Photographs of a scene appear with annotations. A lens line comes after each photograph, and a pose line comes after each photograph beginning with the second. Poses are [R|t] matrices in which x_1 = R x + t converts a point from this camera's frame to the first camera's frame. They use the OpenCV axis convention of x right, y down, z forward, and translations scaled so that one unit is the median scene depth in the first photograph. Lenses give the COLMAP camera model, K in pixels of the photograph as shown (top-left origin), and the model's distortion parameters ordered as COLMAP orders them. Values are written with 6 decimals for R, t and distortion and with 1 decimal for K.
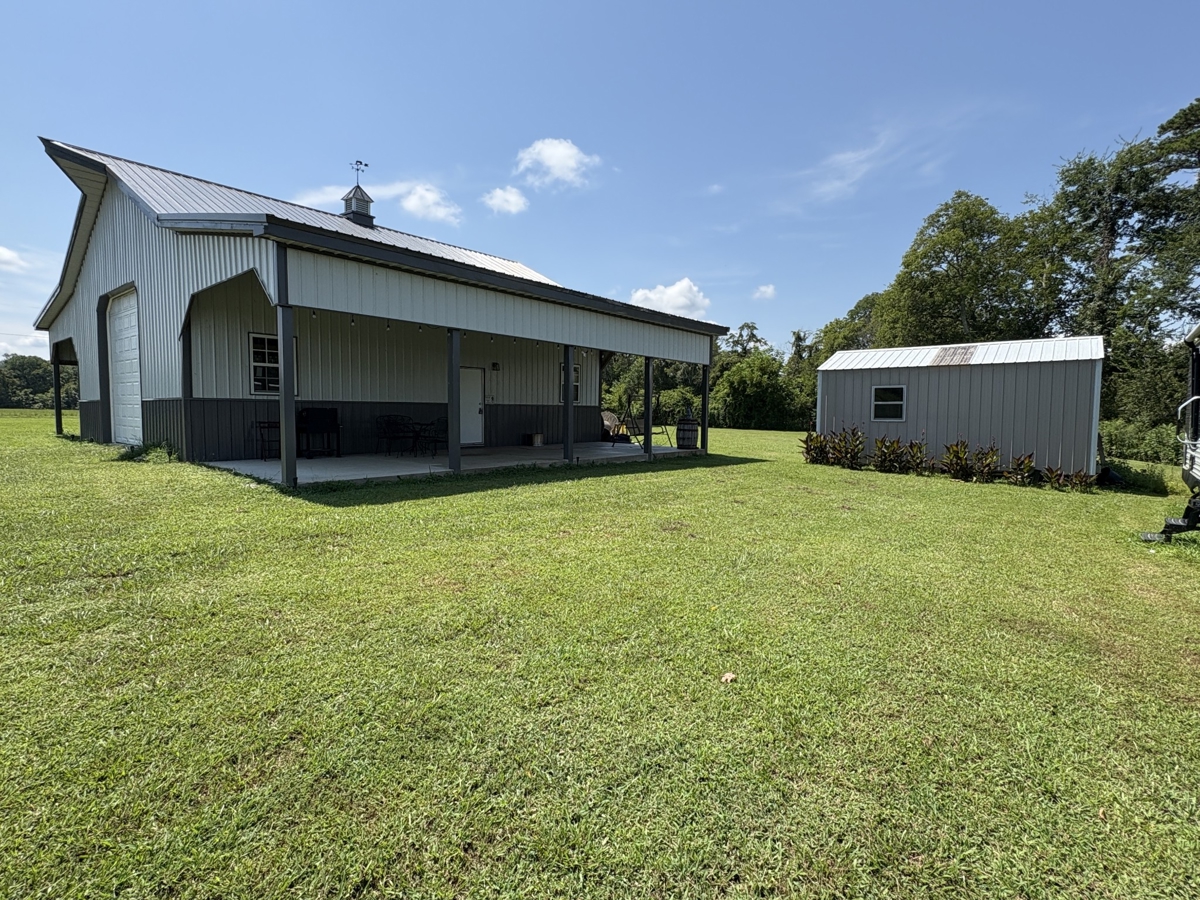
lens RADIAL K [[605.4, 0, 600.0], [0, 605.4, 450.0], [0, 0, 1]] dist [0.000087, 0.000906]
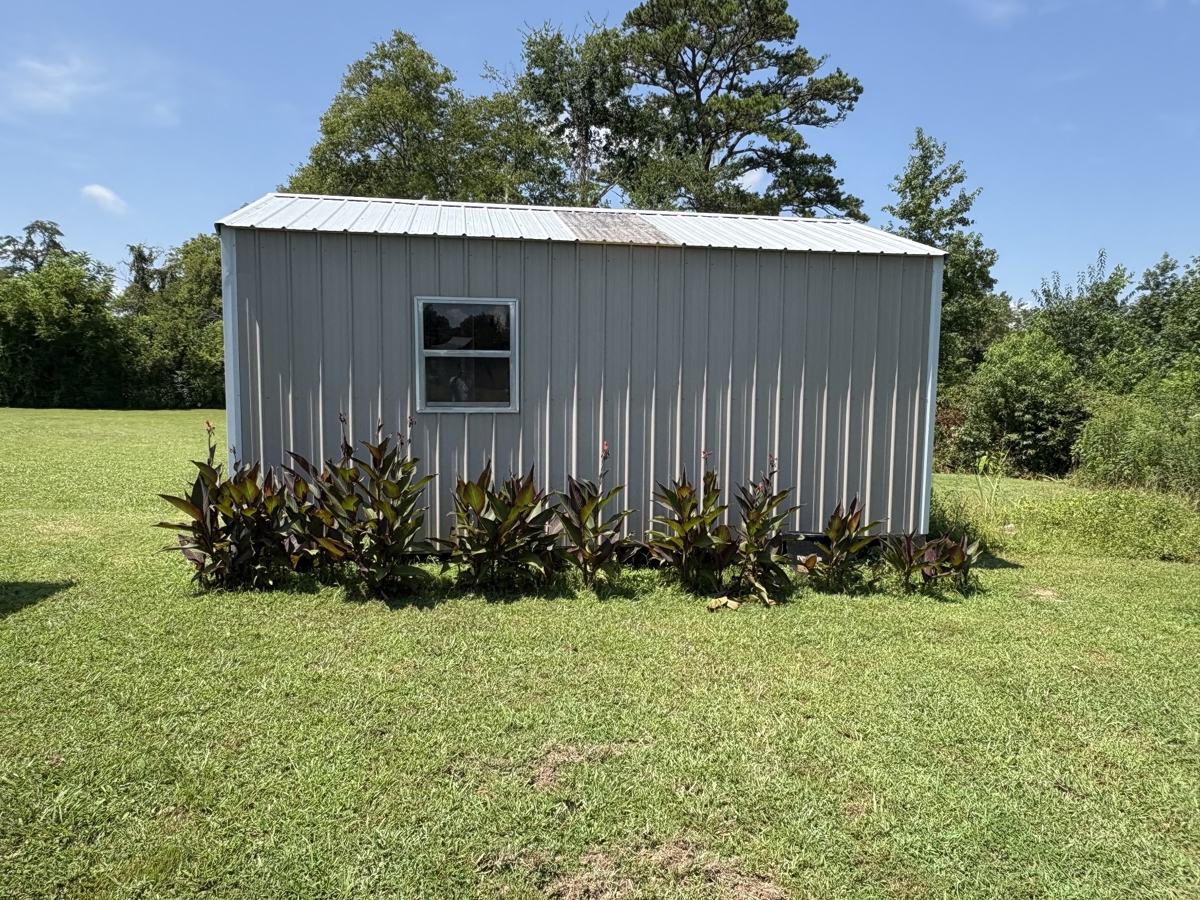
lens RADIAL K [[766.4, 0, 600.0], [0, 766.4, 450.0], [0, 0, 1]] dist [0.005027, -0.001098]
pose [[0.663418, -0.067558, 0.745193, 0.088011], [0.041555, 0.997705, 0.053455, -0.018050], [-0.747094, -0.004497, 0.664703, 0.269165]]
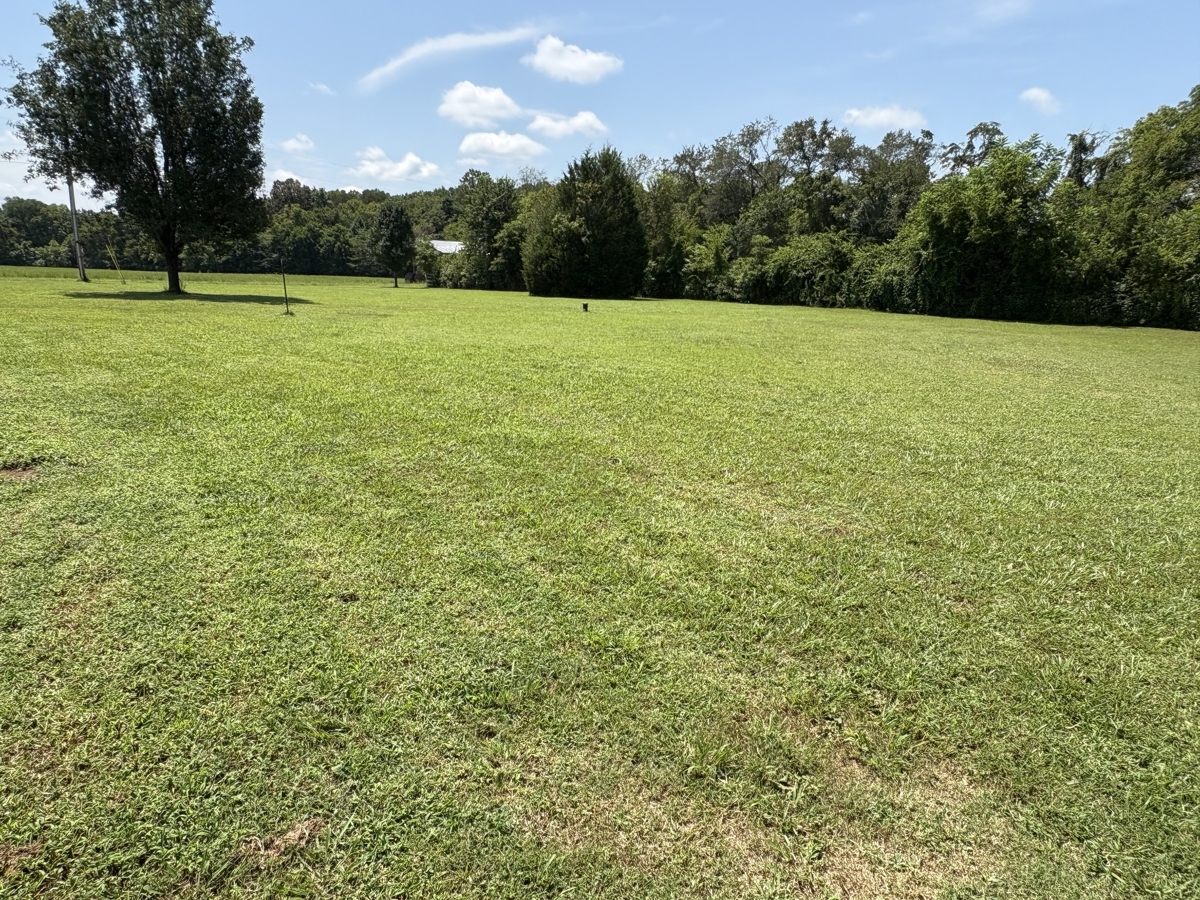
lens RADIAL K [[766.4, 0, 600.0], [0, 766.4, 450.0], [0, 0, 1]] dist [0.005027, -0.001098]
pose [[0.979325, 0.055418, -0.194553, 0.116803], [-0.024121, 0.986872, 0.159694, -0.027817], [0.200849, -0.151699, 0.967805, 0.451816]]
